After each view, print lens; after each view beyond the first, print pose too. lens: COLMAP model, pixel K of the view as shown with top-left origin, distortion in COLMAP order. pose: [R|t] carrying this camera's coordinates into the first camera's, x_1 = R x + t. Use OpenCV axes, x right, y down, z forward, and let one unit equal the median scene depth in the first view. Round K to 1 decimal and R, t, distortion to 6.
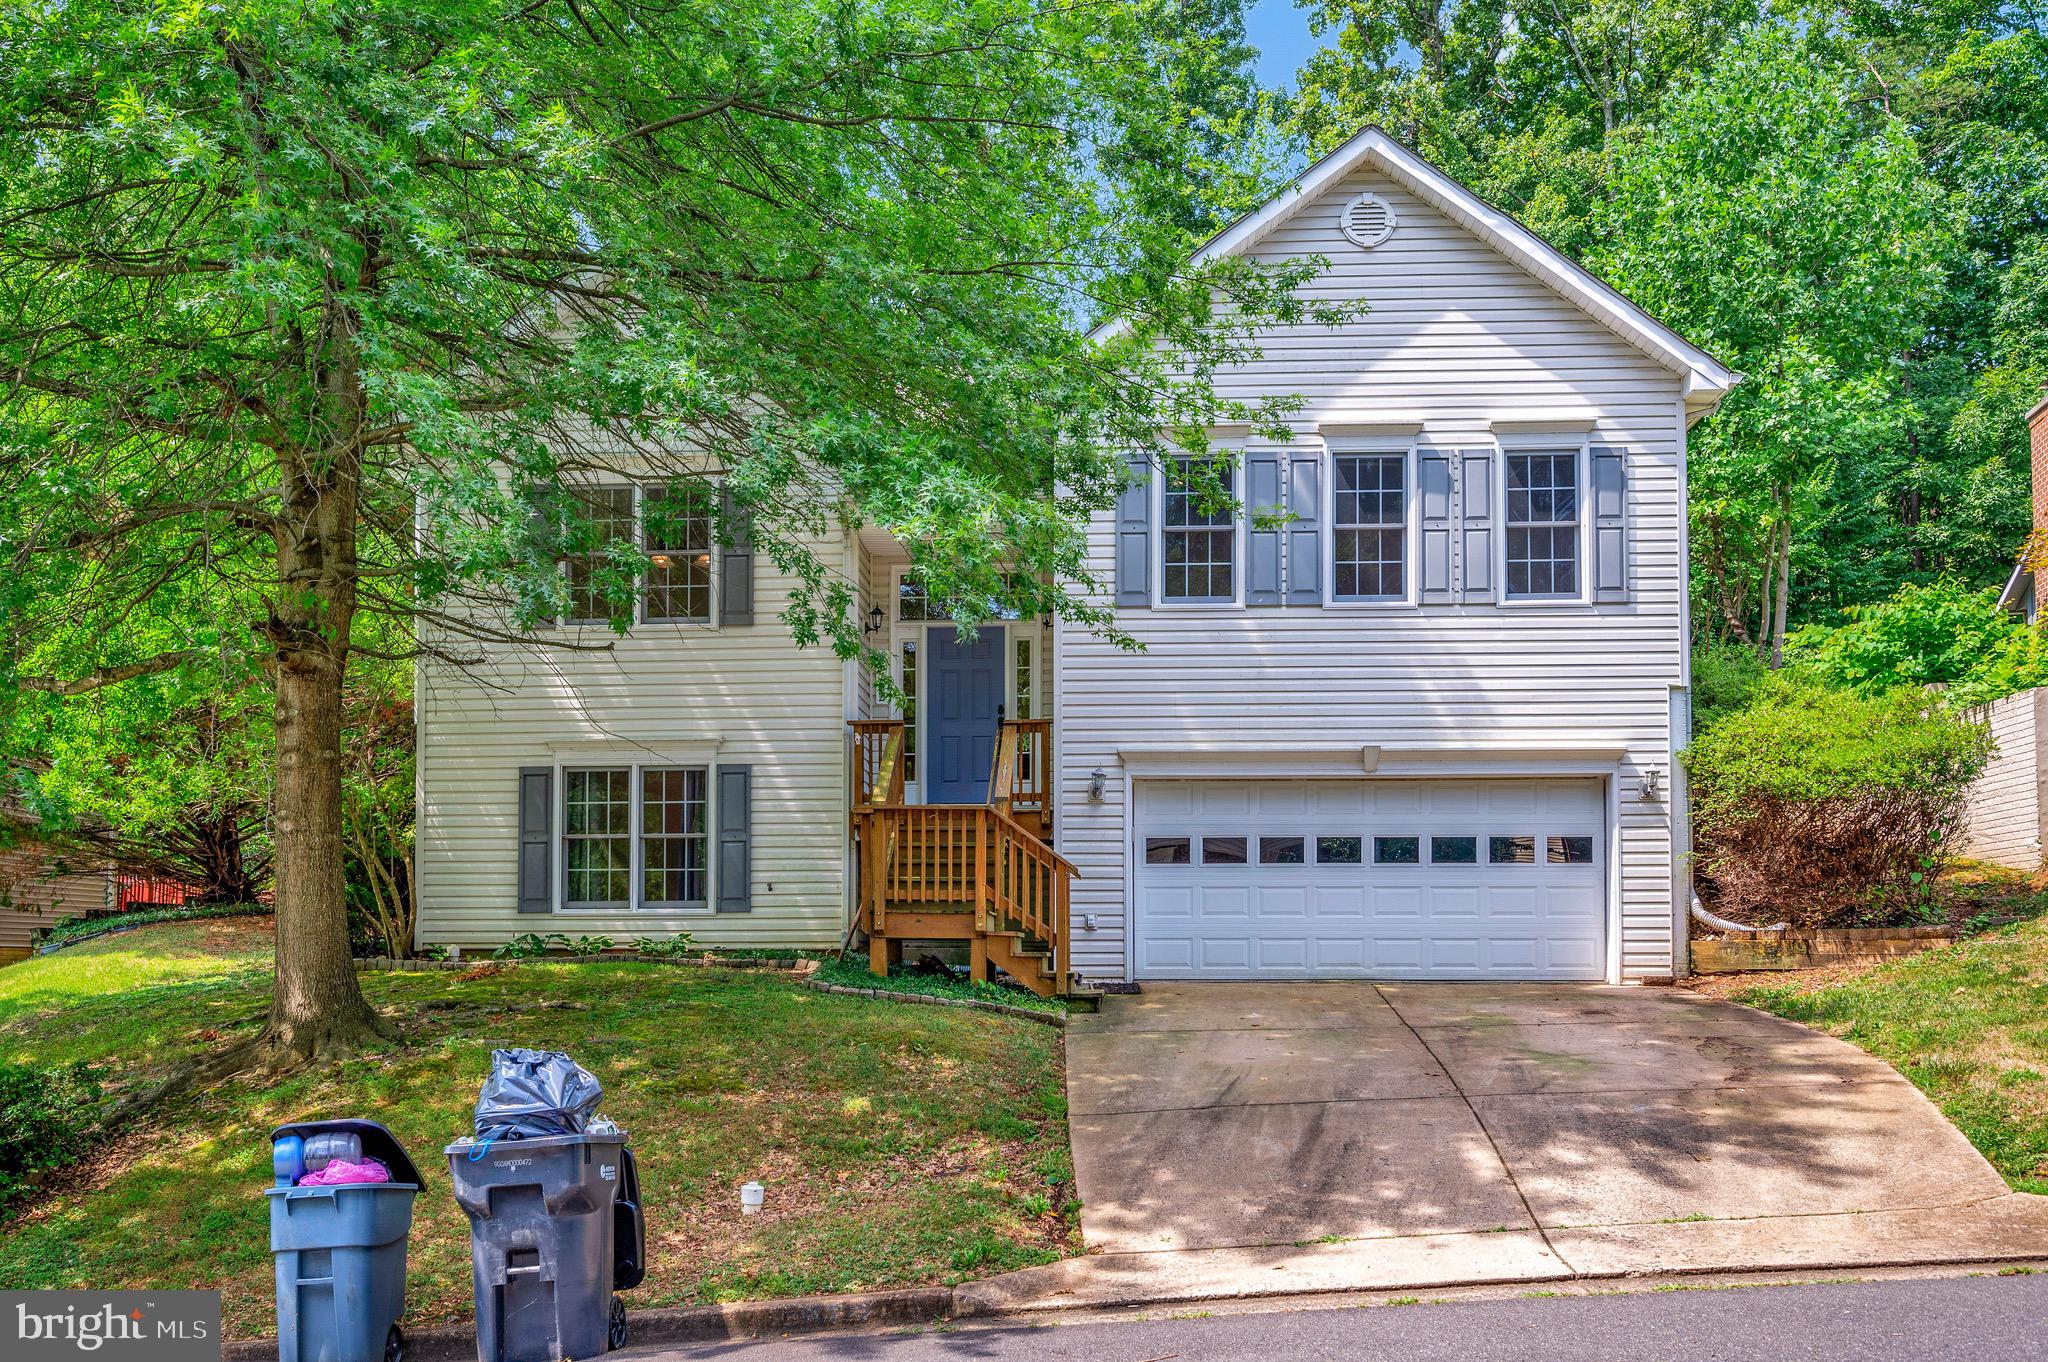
lens RADIAL K [[1570.9, 0, 1030.6], [0, 1570.9, 804.2], [0, 0, 1]] dist [0.002245, 0.000340]
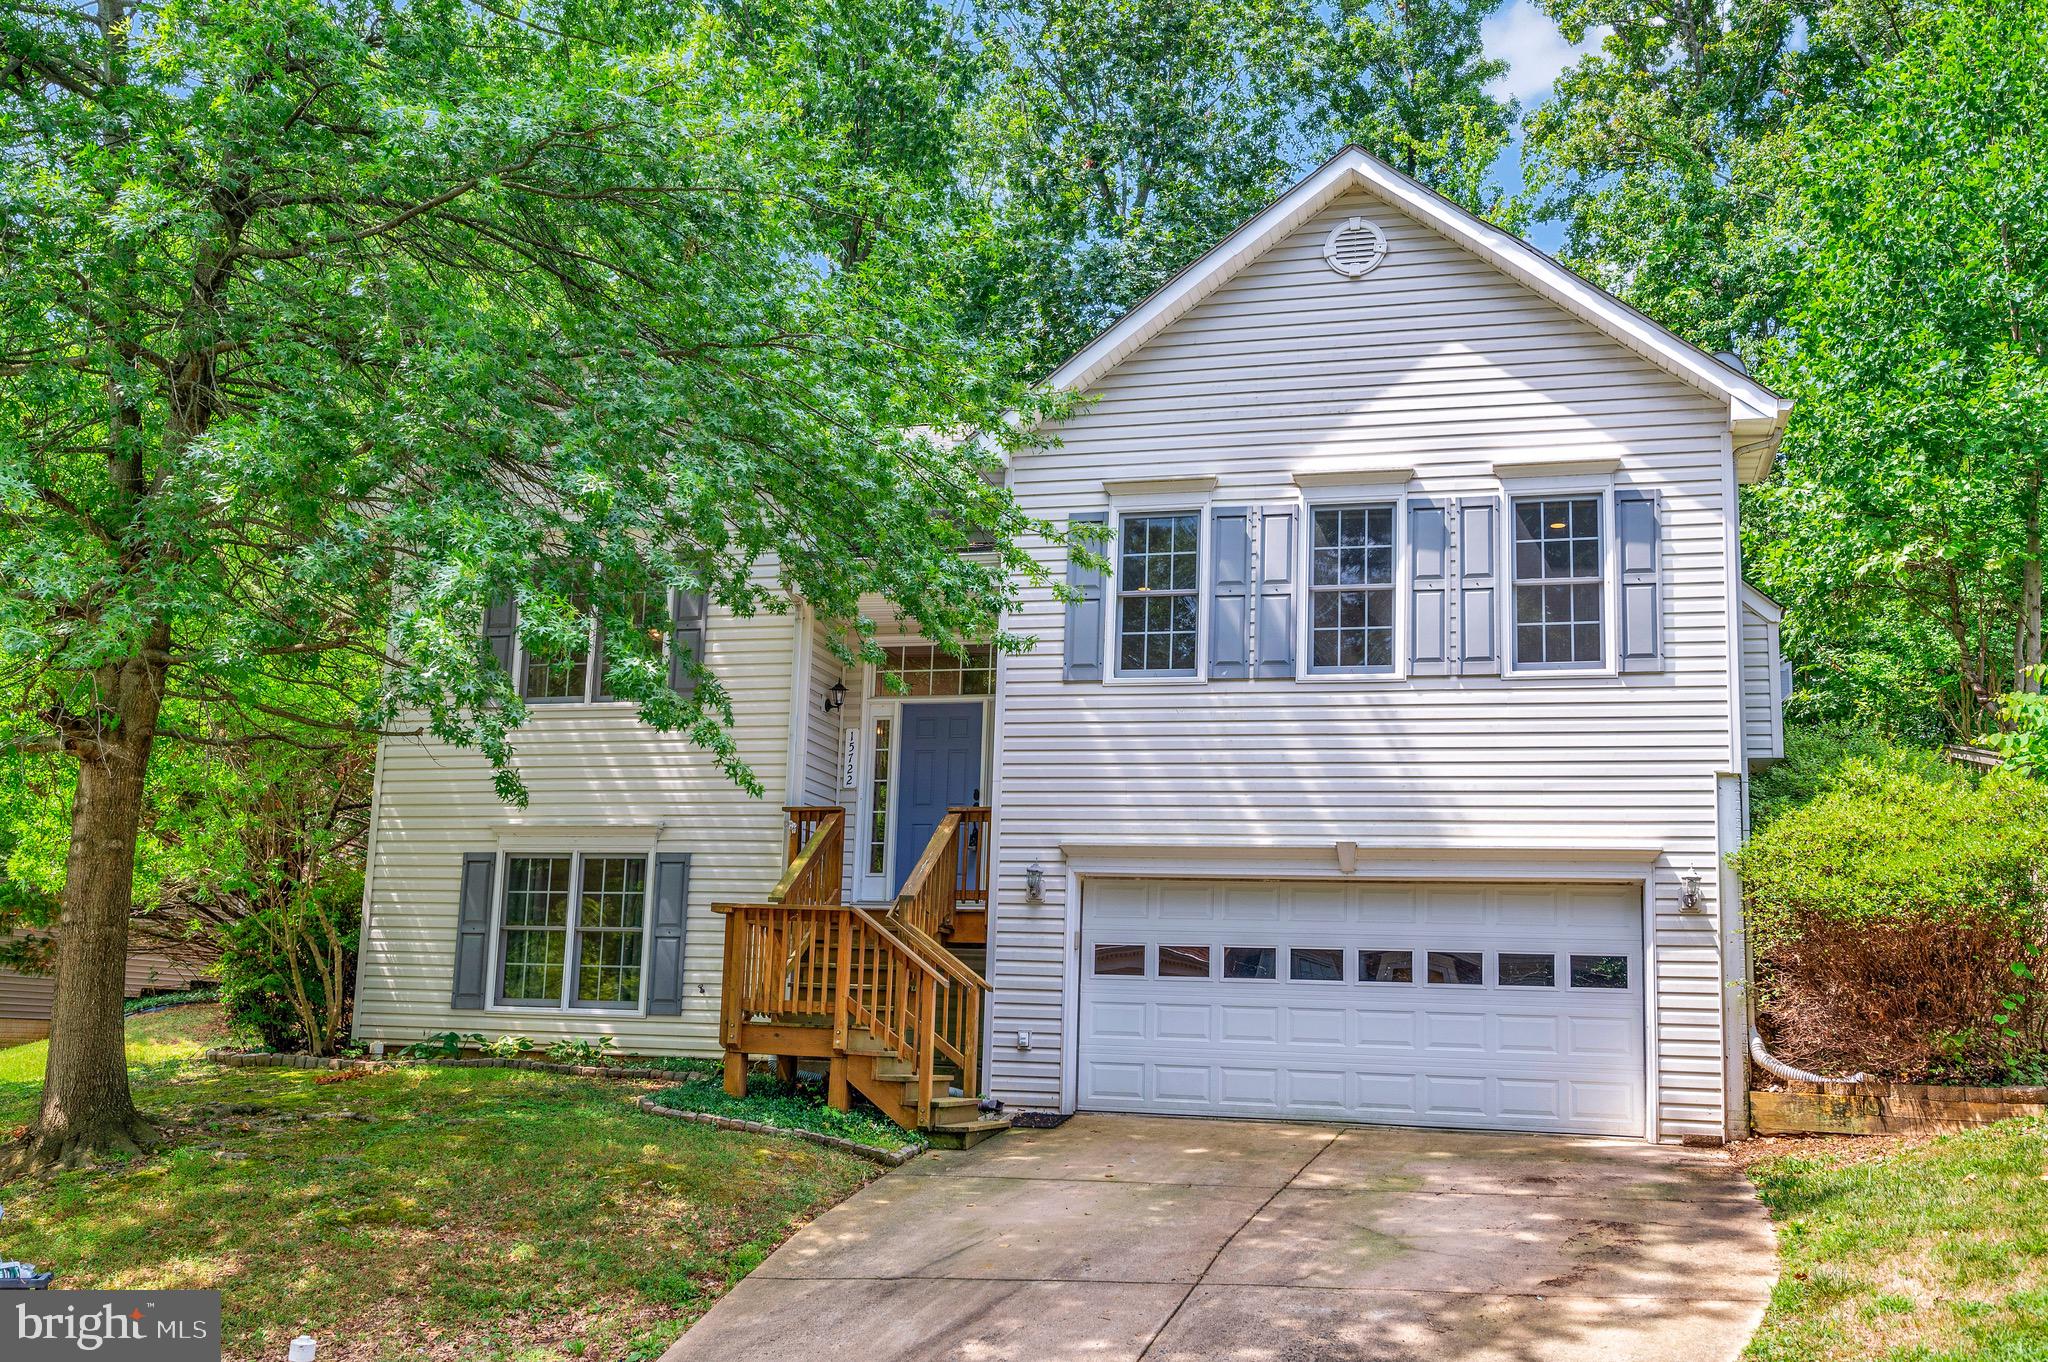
lens RADIAL K [[1712.8, 0, 1024.8], [0, 1712.8, 679.4], [0, 0, 1]] dist [0.000528, 0.006427]
pose [[0.979338, -0.007413, -0.202094, 0.230118], [-0.016543, 0.993042, -0.116589, -0.013212], [0.201552, 0.117523, 0.972402, 0.050374]]
